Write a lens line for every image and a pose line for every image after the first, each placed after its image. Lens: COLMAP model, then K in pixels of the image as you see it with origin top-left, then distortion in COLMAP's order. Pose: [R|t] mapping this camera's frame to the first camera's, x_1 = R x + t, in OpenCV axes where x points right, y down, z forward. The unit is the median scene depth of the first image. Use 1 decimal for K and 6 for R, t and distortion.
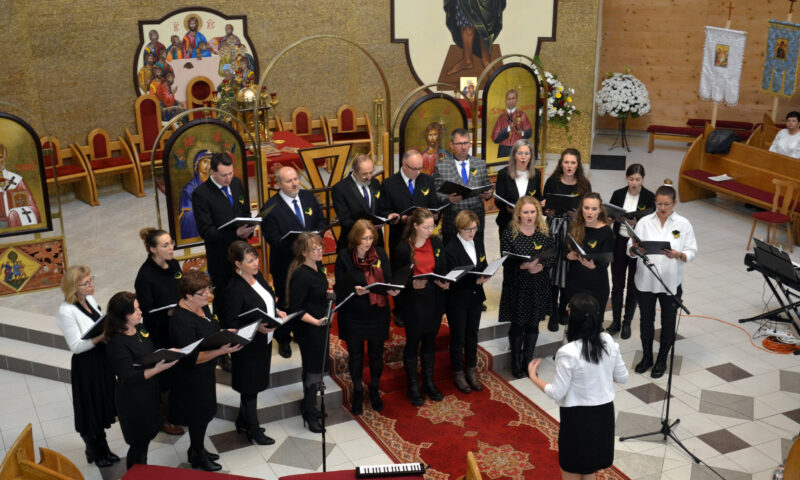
lens RADIAL K [[1021.6, 0, 394.7], [0, 1021.6, 242.0], [0, 0, 1]] dist [0.035375, 0.490100]
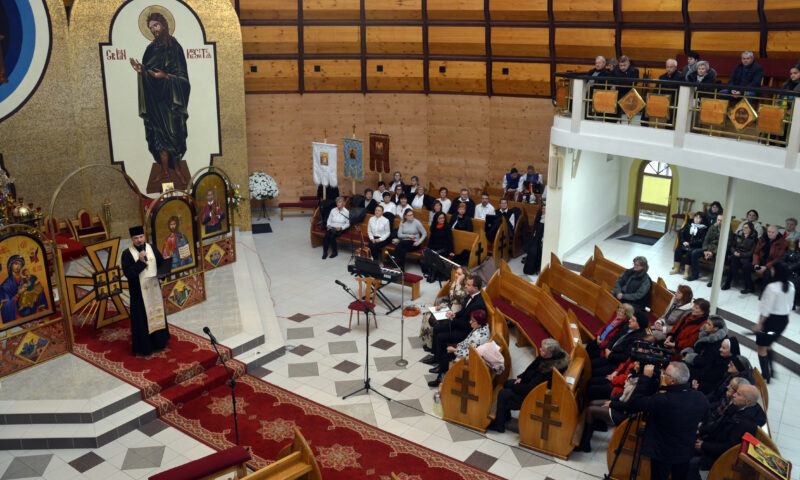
lens RADIAL K [[653.2, 0, 403.1], [0, 653.2, 242.5], [0, 0, 1]] dist [-0.154695, 0.126181]
pose [[0.869255, -0.124000, 0.478559, -0.094952], [0.146328, 0.989191, -0.009479, -0.016879], [-0.472211, 0.078267, 0.878004, 0.022538]]
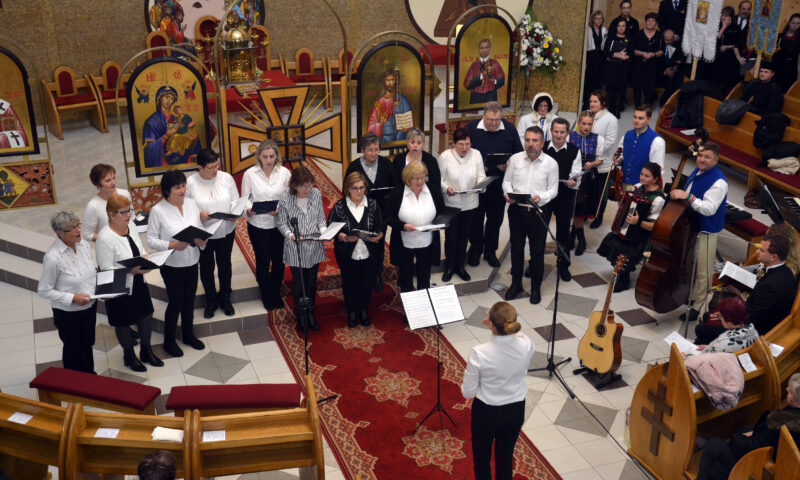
lens RADIAL K [[965.8, 0, 396.5], [0, 965.8, 240.5], [0, 0, 1]] dist [0.010103, 0.424765]
pose [[0.994781, 0.053264, -0.087032, 0.110021], [-0.047304, 0.996483, 0.069167, -0.006829], [0.090410, -0.064689, 0.993801, -0.006218]]
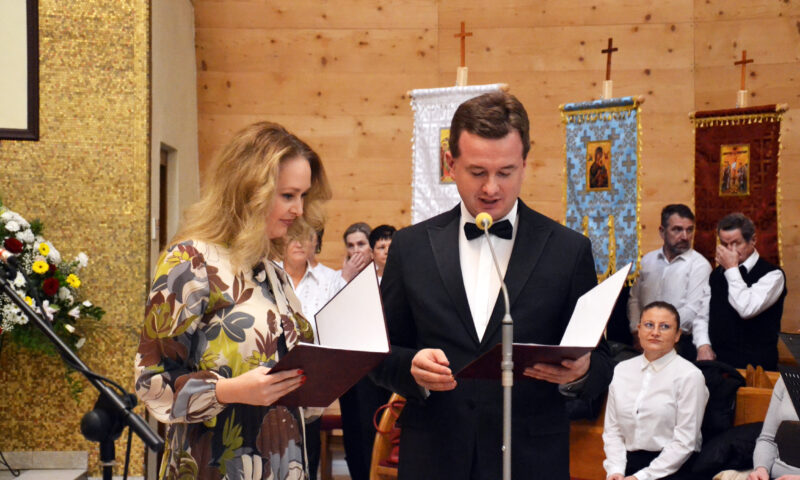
lens RADIAL K [[1974.8, 0, 400.0], [0, 1974.8, 240.0], [0, 0, 1]] dist [0.507024, -0.054732]
pose [[0.977004, 0.019283, 0.212349, 0.139777], [0.054358, 0.940471, -0.335499, 0.096502], [-0.206177, 0.339326, 0.917796, 0.336954]]
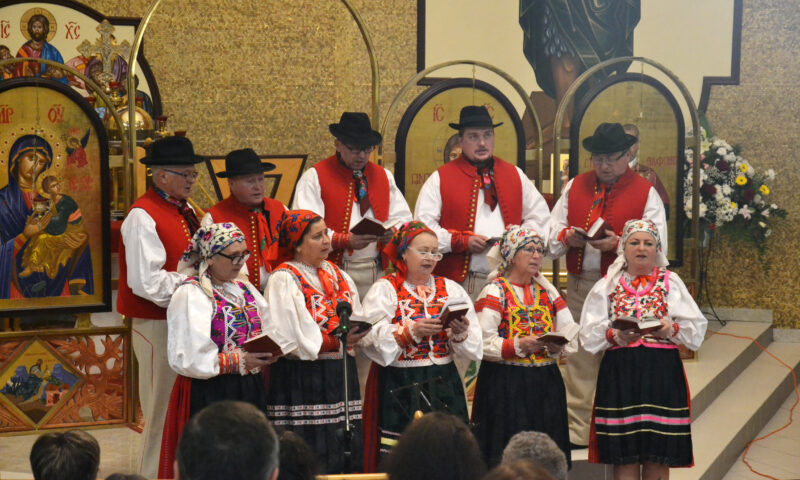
lens RADIAL K [[2365.2, 0, 398.4], [0, 2365.2, 251.8], [0, 0, 1]] dist [0.895766, 1.335007]
pose [[0.998145, 0.019297, -0.057738, 0.062544], [-0.033116, 0.967942, -0.248981, 0.204610], [0.051082, 0.250432, 0.966786, -0.166227]]
